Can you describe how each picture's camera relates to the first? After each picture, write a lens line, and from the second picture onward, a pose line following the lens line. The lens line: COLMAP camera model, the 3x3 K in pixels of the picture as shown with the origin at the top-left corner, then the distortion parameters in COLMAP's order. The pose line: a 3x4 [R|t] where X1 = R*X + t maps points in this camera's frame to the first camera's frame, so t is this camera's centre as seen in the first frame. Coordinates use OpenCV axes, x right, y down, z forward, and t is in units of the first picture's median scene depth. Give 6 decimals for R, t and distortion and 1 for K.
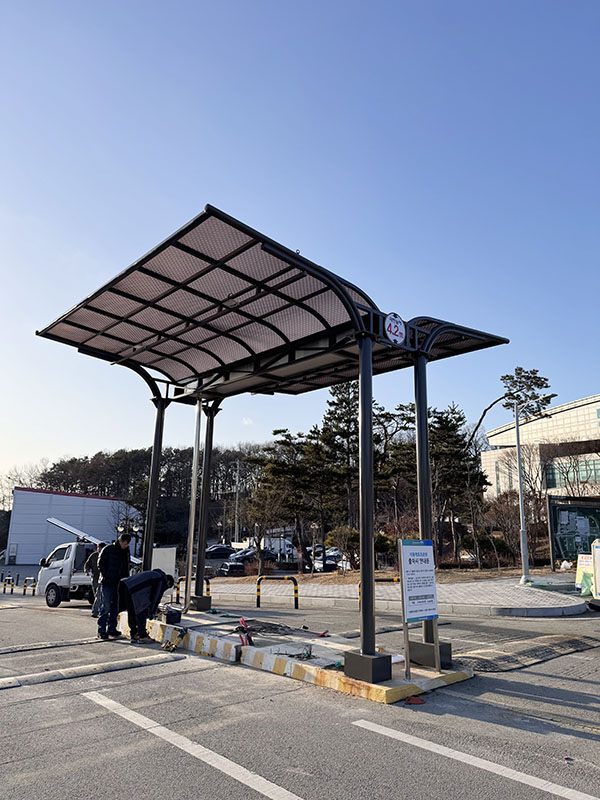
lens RADIAL K [[546.6, 0, 300.0], [0, 546.6, 400.0], [0, 0, 1]] dist [0.068299, -0.066355]
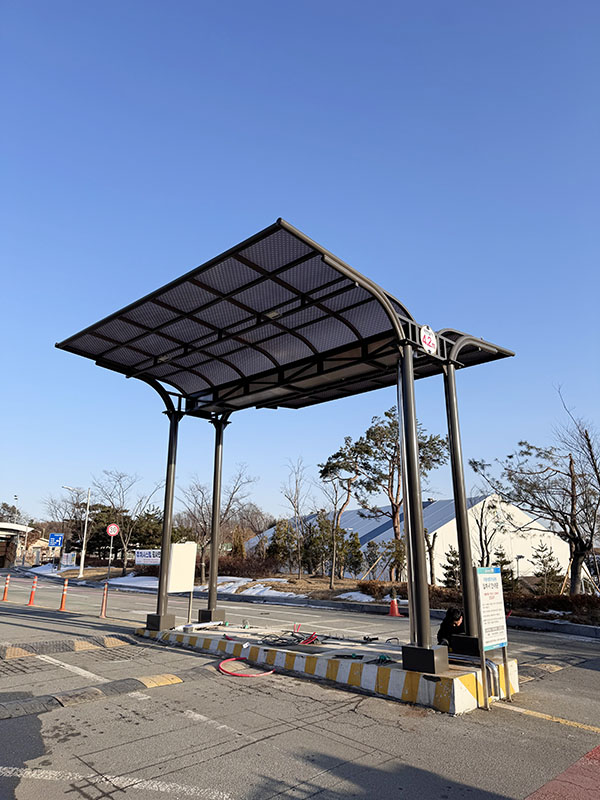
lens RADIAL K [[546.6, 0, 300.0], [0, 546.6, 400.0], [0, 0, 1]] dist [0.068299, -0.066355]
pose [[0.995795, -0.003728, 0.091538, -0.137653], [0.007569, 0.999104, -0.041651, 0.023695], [-0.091301, 0.042169, 0.994930, -0.026044]]
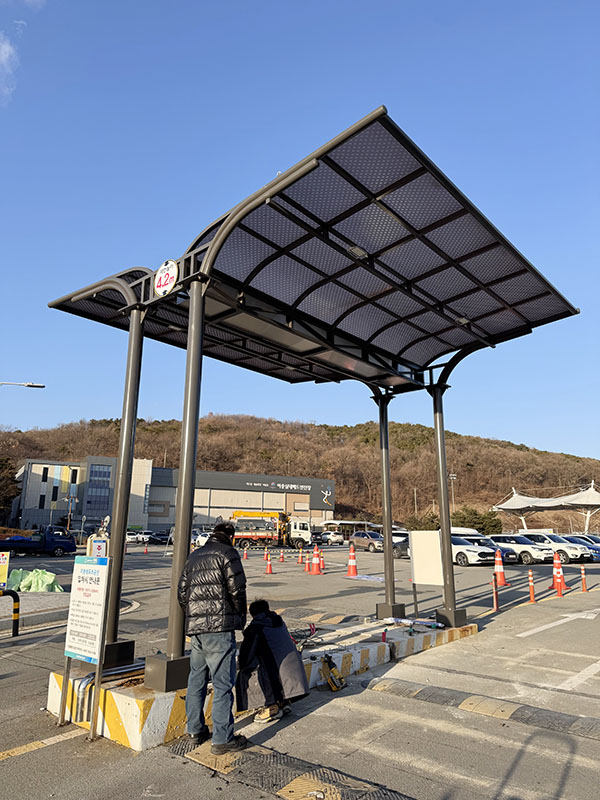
lens RADIAL K [[555.6, 0, 300.6], [0, 555.6, 409.0], [0, 0, 1]] dist [0.038460, -0.000304]
pose [[0.151325, -0.257446, -0.954370, 0.784521], [0.225336, 0.949052, -0.220282, 0.242271], [0.962458, -0.181719, 0.201627, 0.788178]]
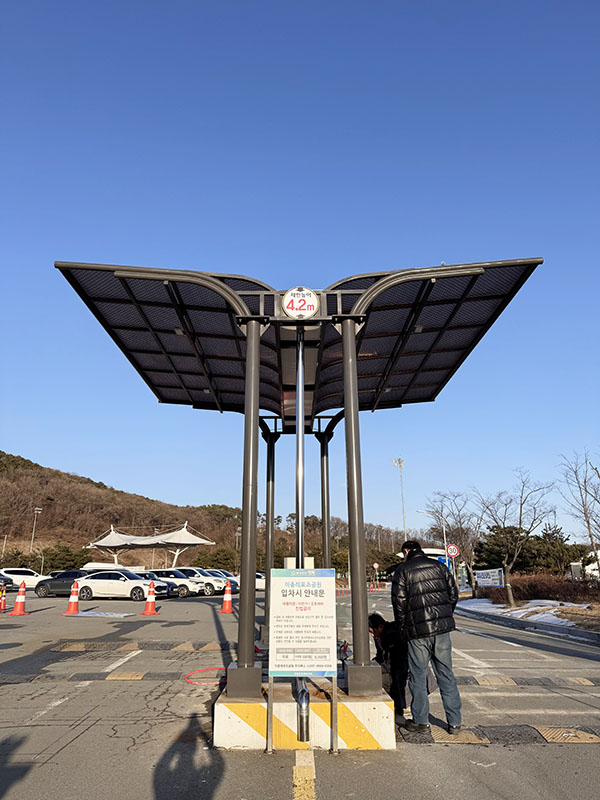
lens RADIAL K [[546.6, 0, 300.0], [0, 546.6, 400.0], [0, 0, 1]] dist [0.068299, -0.066355]
pose [[0.762712, -0.233066, -0.603283, 0.541211], [0.174142, 0.972367, -0.155492, 0.131962], [0.622852, 0.013539, 0.782223, 0.236324]]
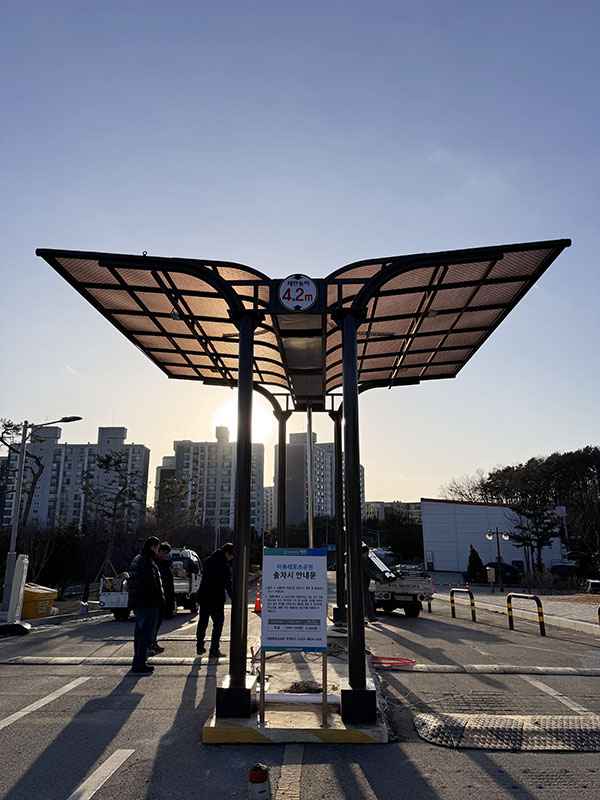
lens RADIAL K [[546.6, 0, 300.0], [0, 546.6, 400.0], [0, 0, 1]] dist [0.068299, -0.066355]
pose [[0.727438, -0.174277, -0.663673, 0.554870], [0.164615, 0.983287, -0.077774, 0.075245], [0.666135, -0.052675, 0.743969, 0.301548]]
